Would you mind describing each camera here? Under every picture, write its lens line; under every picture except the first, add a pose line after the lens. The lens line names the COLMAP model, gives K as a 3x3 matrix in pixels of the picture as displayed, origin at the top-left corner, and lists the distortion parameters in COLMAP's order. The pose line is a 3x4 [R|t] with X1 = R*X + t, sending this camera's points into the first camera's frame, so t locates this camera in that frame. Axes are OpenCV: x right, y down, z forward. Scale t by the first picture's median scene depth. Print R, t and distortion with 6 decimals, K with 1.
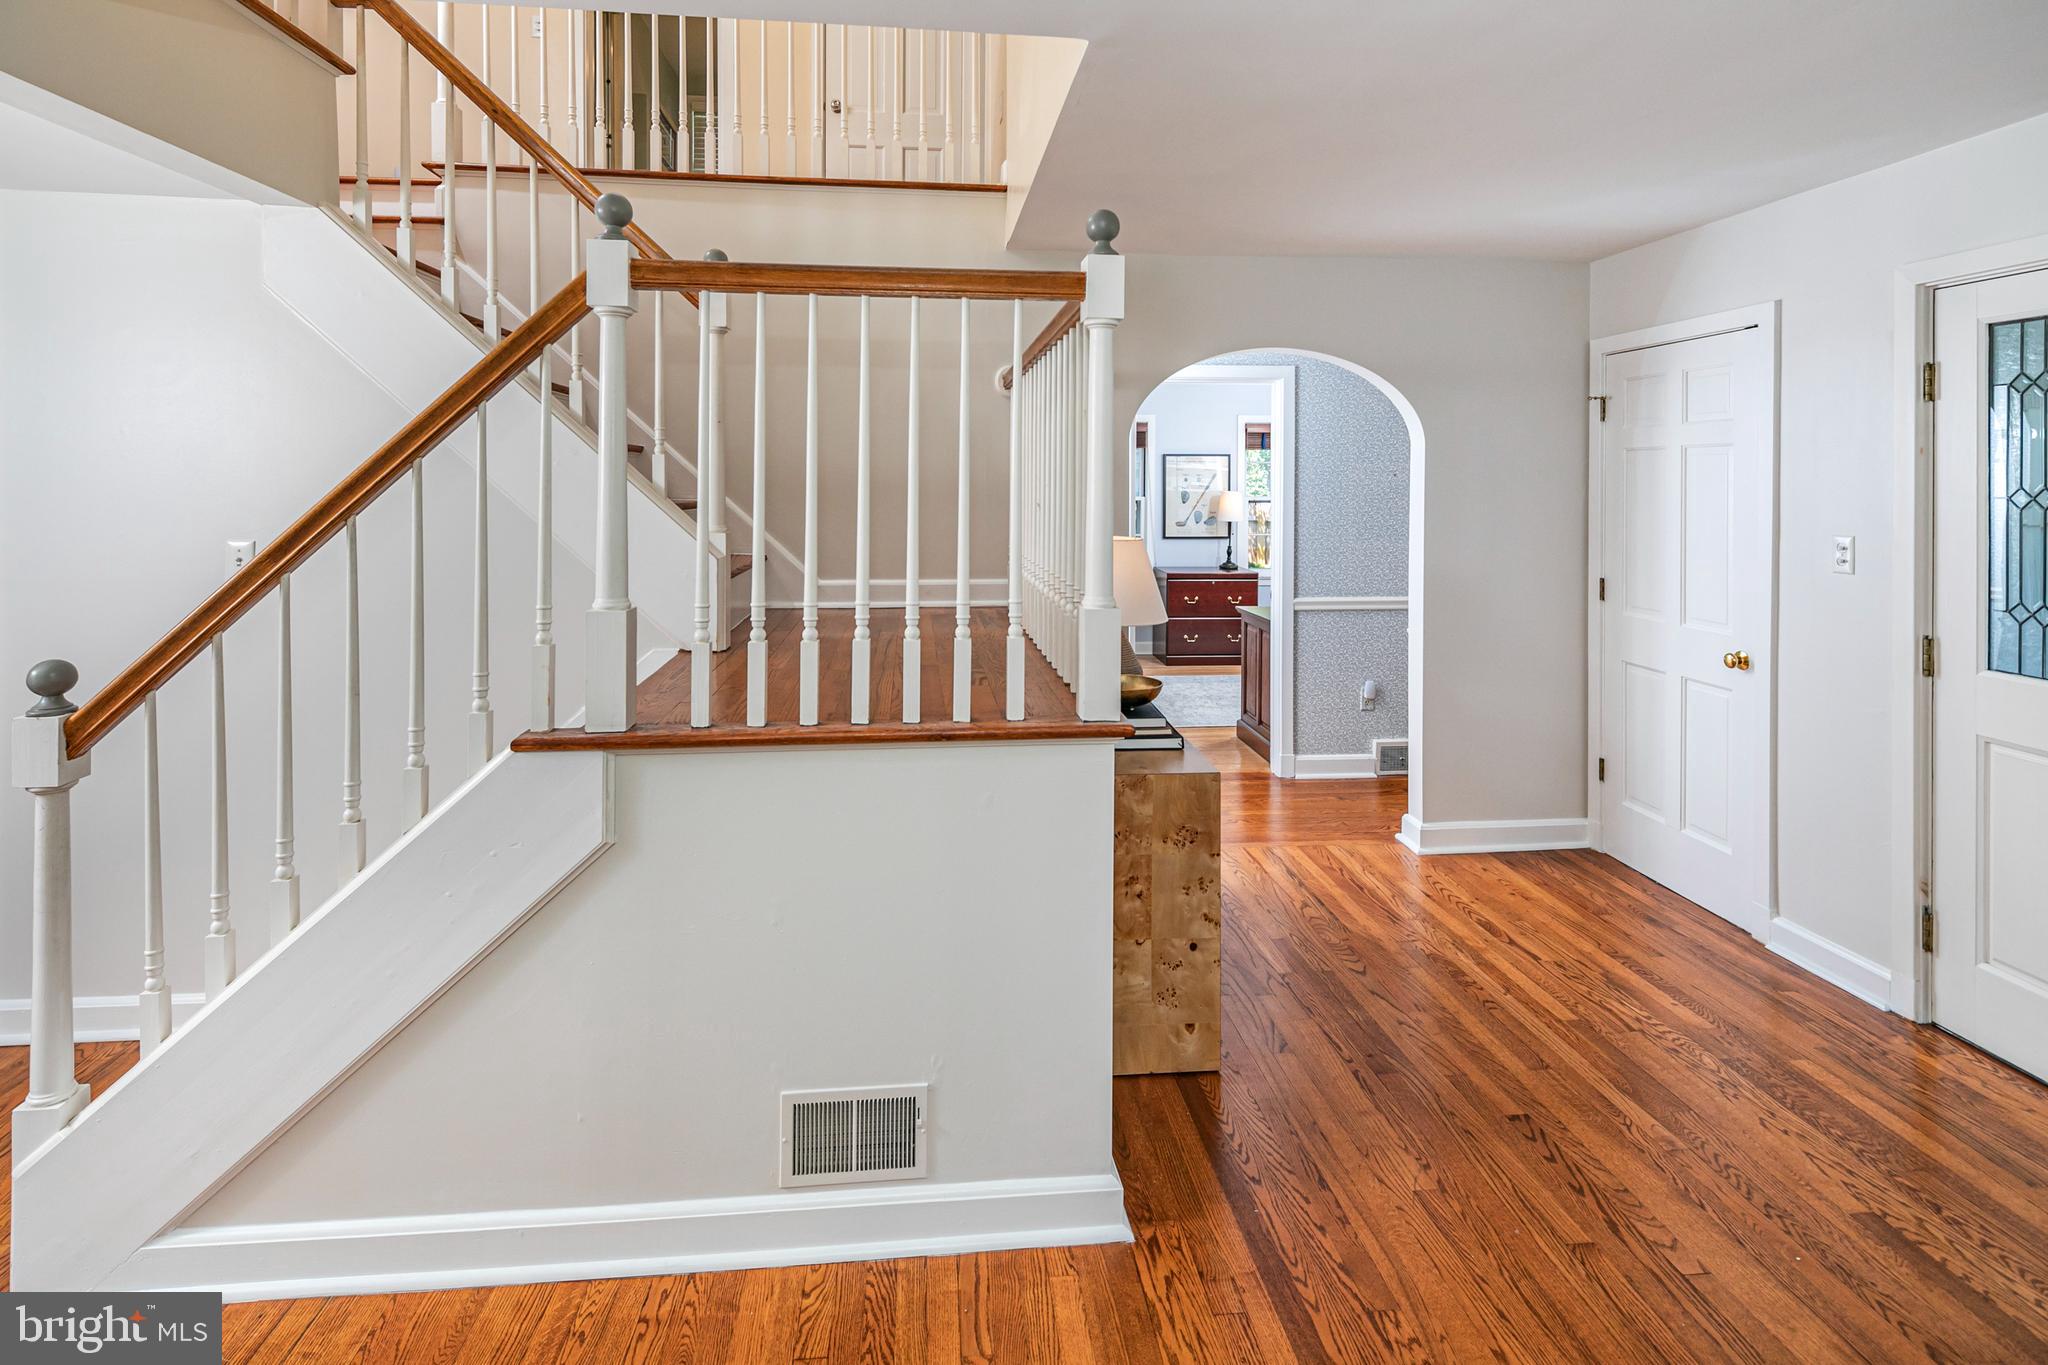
lens RADIAL K [[1010.3, 0, 985.7], [0, 1010.3, 486.8], [0, 0, 1]] dist [0.002093, -0.002894]
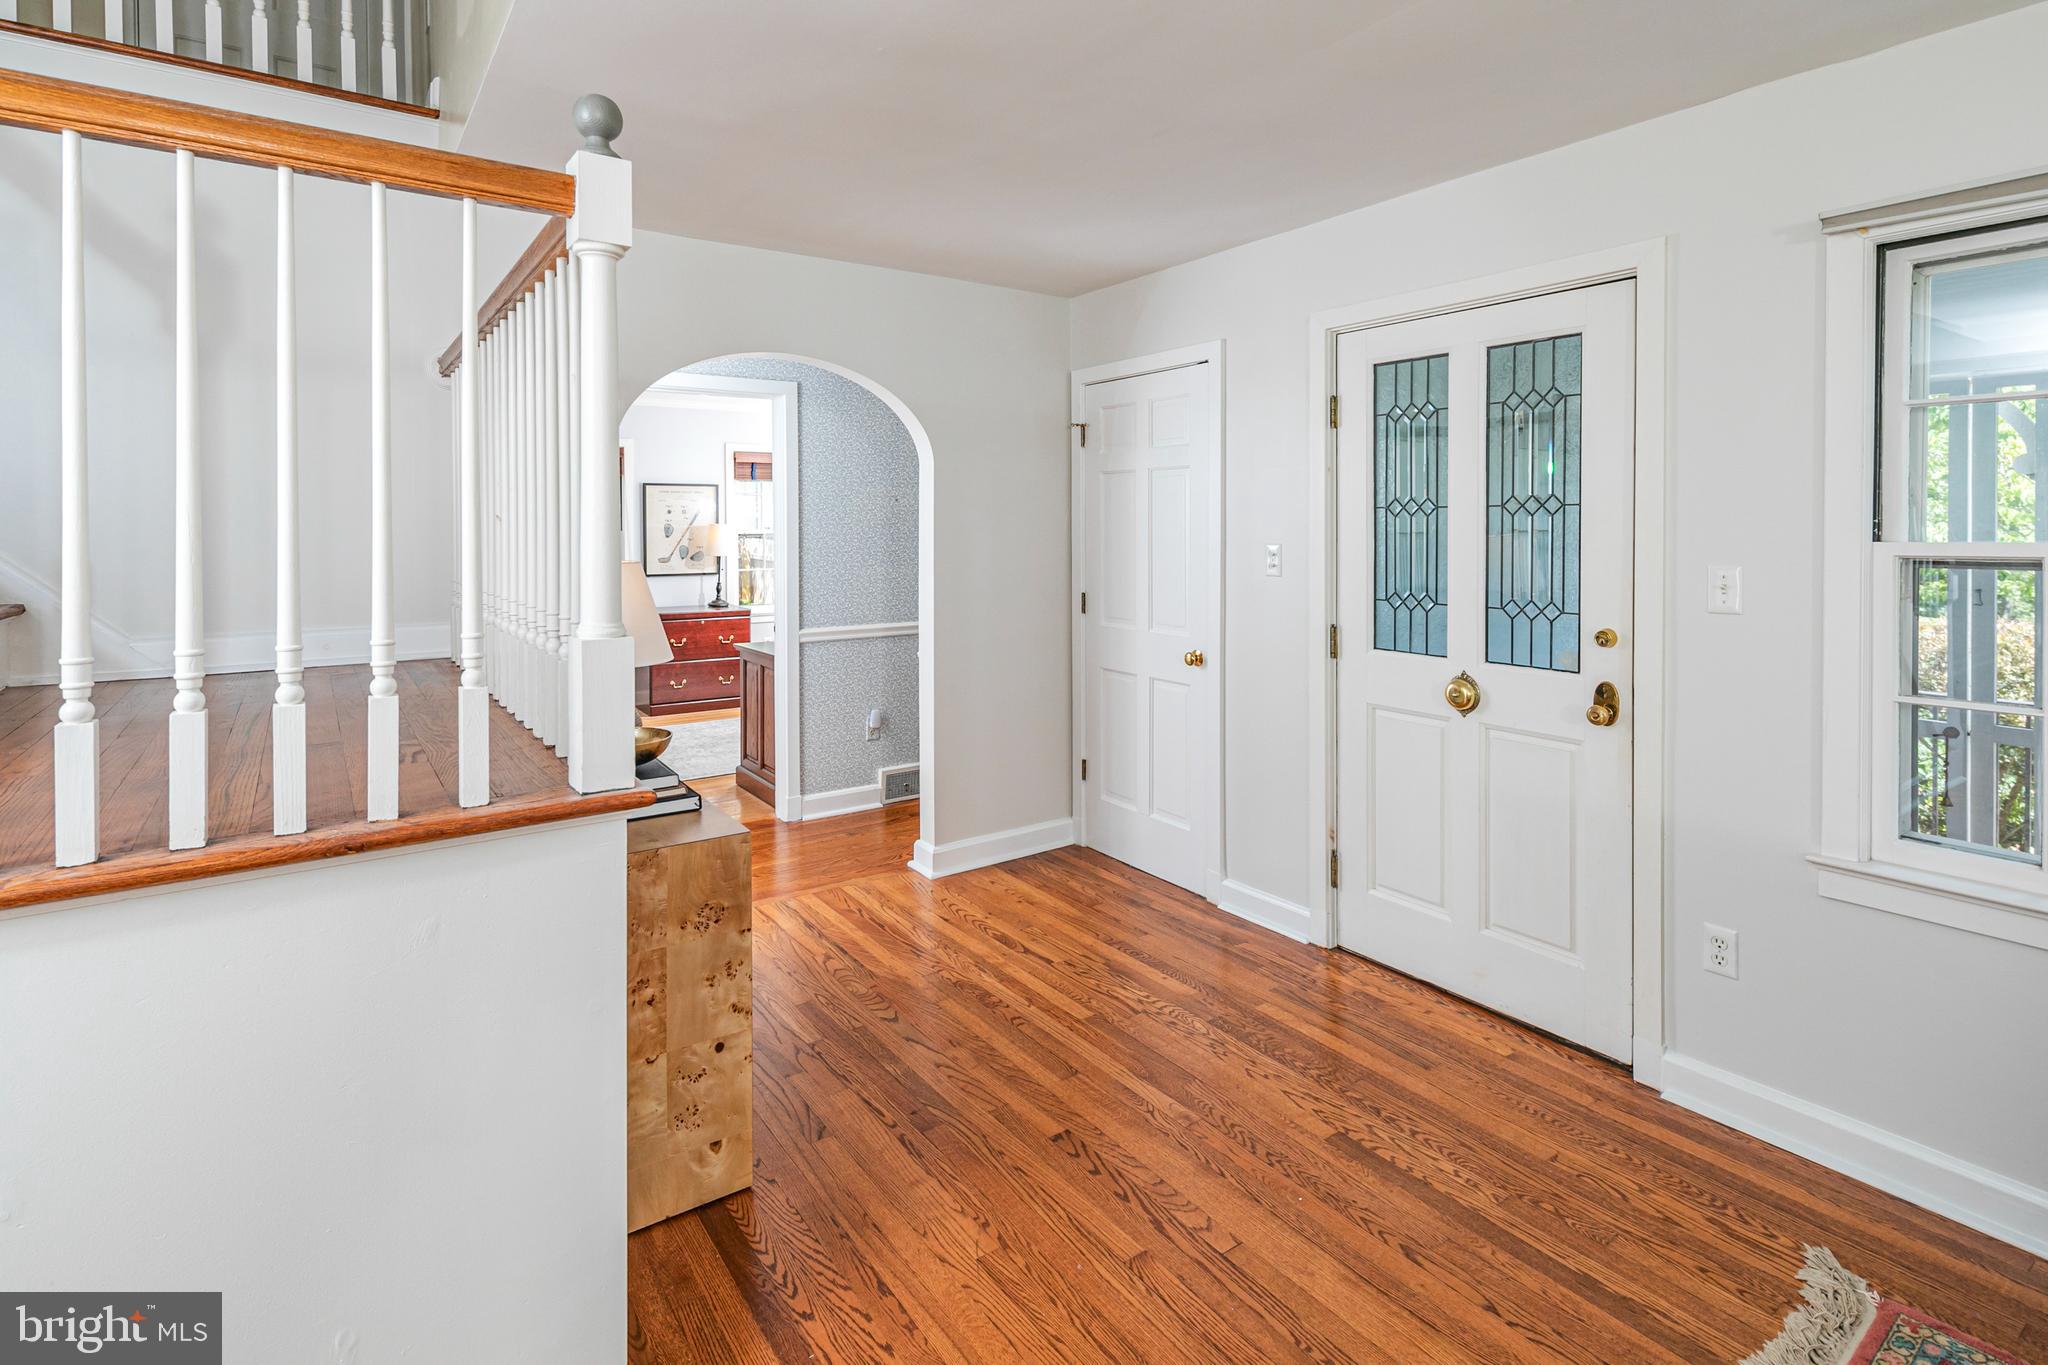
lens RADIAL K [[1017.0, 0, 1013.7], [0, 1017.0, 546.9], [0, 0, 1]] dist [0.015742, -0.000834]
pose [[0.861711, -0.014975, 0.507178, -0.004114], [0.006506, 0.999808, 0.018468, 0.030703], [-0.507357, -0.012614, 0.861644, 0.152240]]
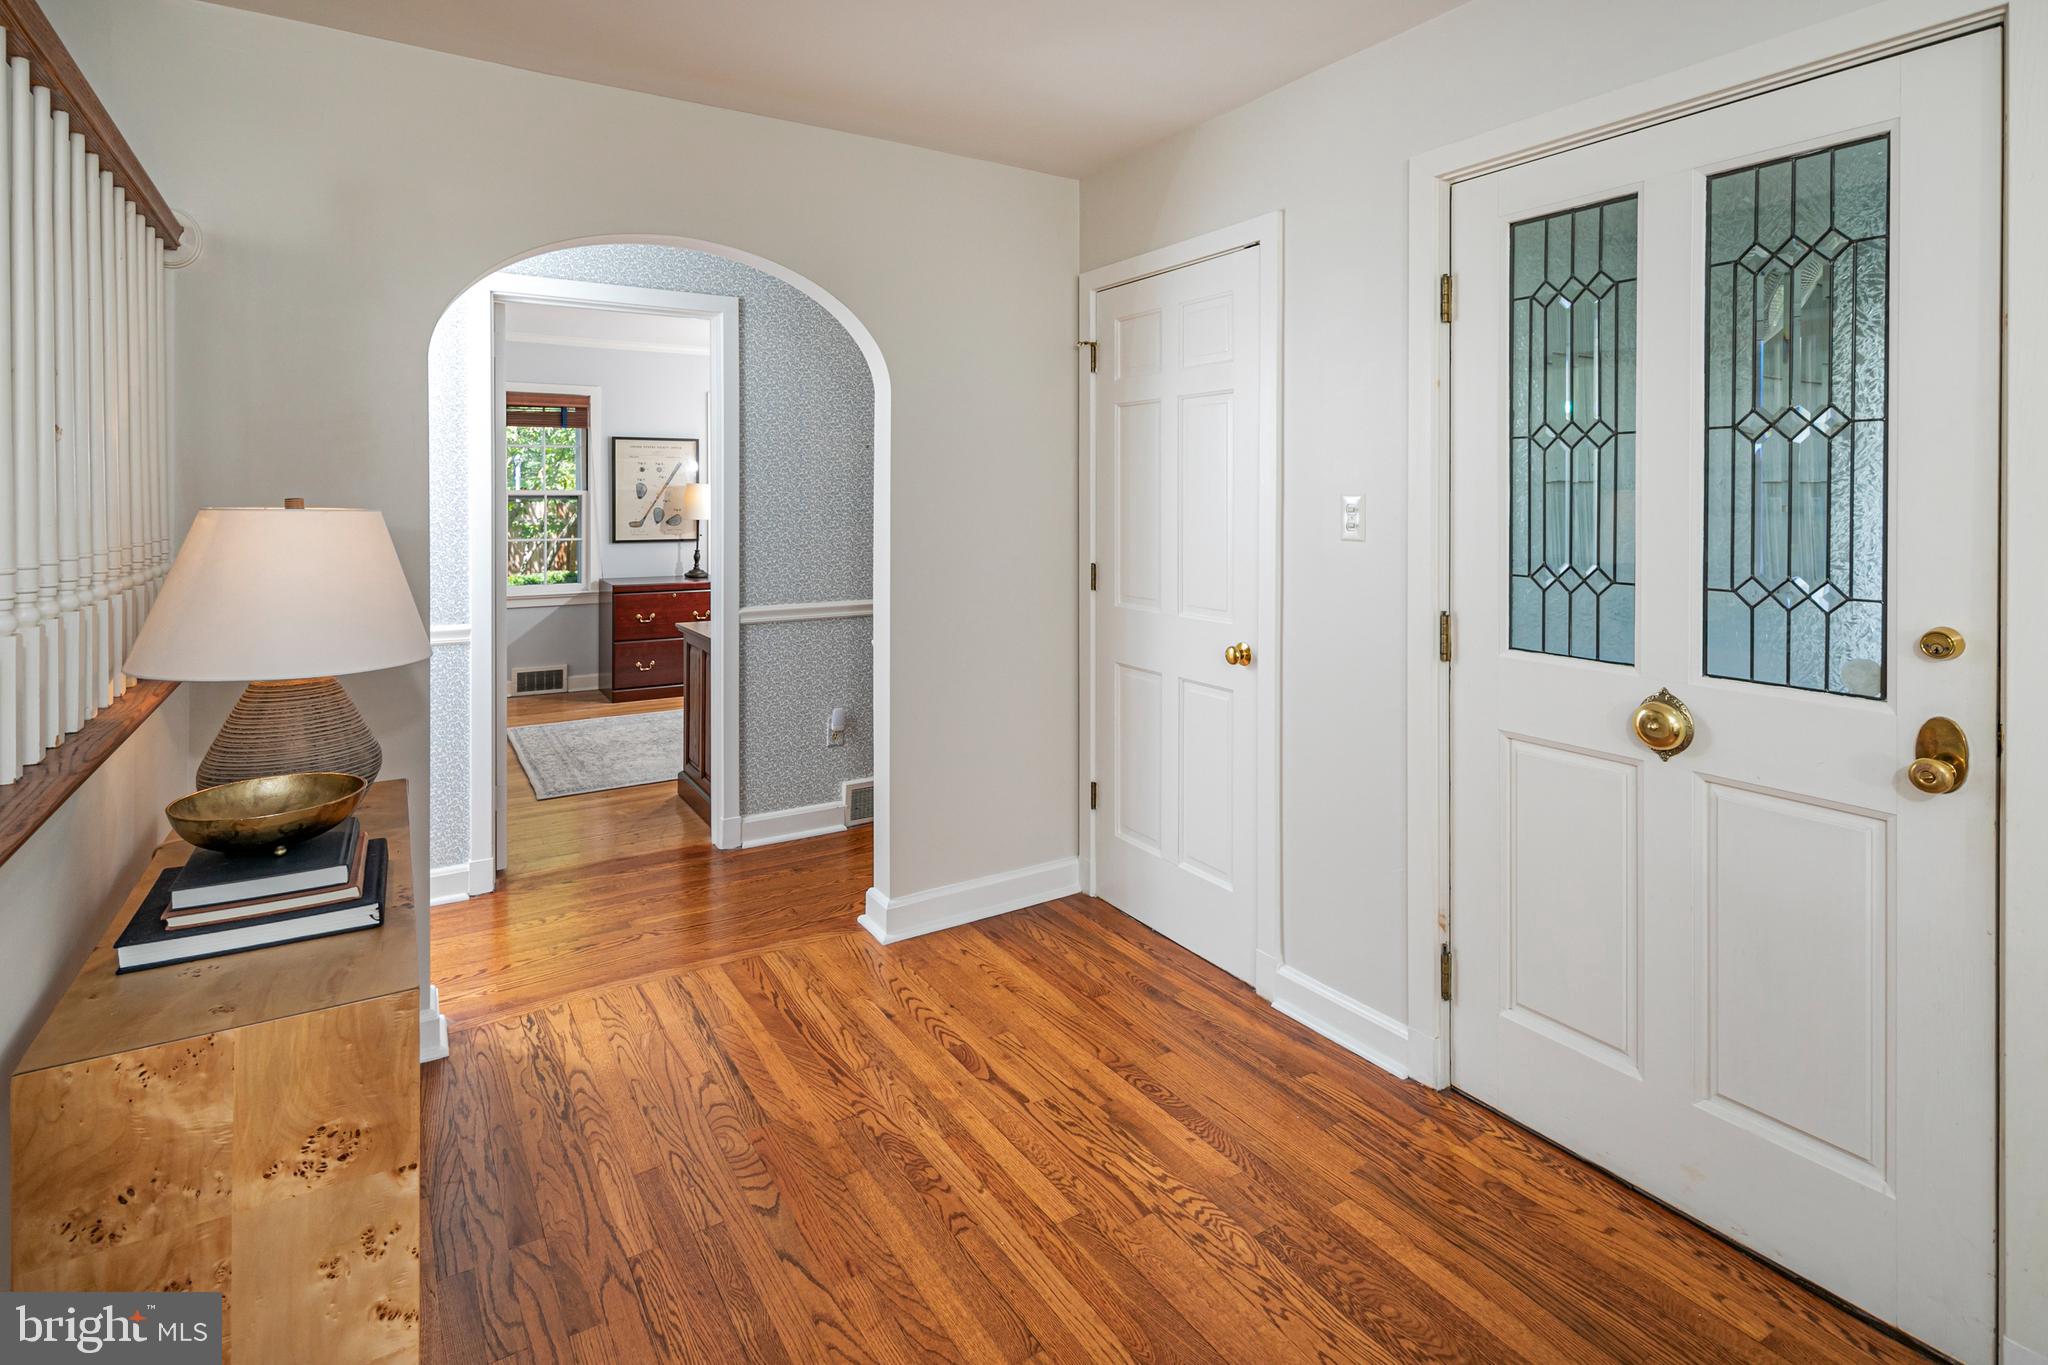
lens RADIAL K [[1031.0, 0, 1002.6], [0, 1031.0, 509.0], [0, 0, 1]] dist [0.015502, -0.006554]
pose [[0.889158, -0.007282, 0.457542, 0.234851], [0.003477, 0.999952, 0.009158, 0.055936], [-0.457586, -0.006552, 0.889141, 0.420770]]
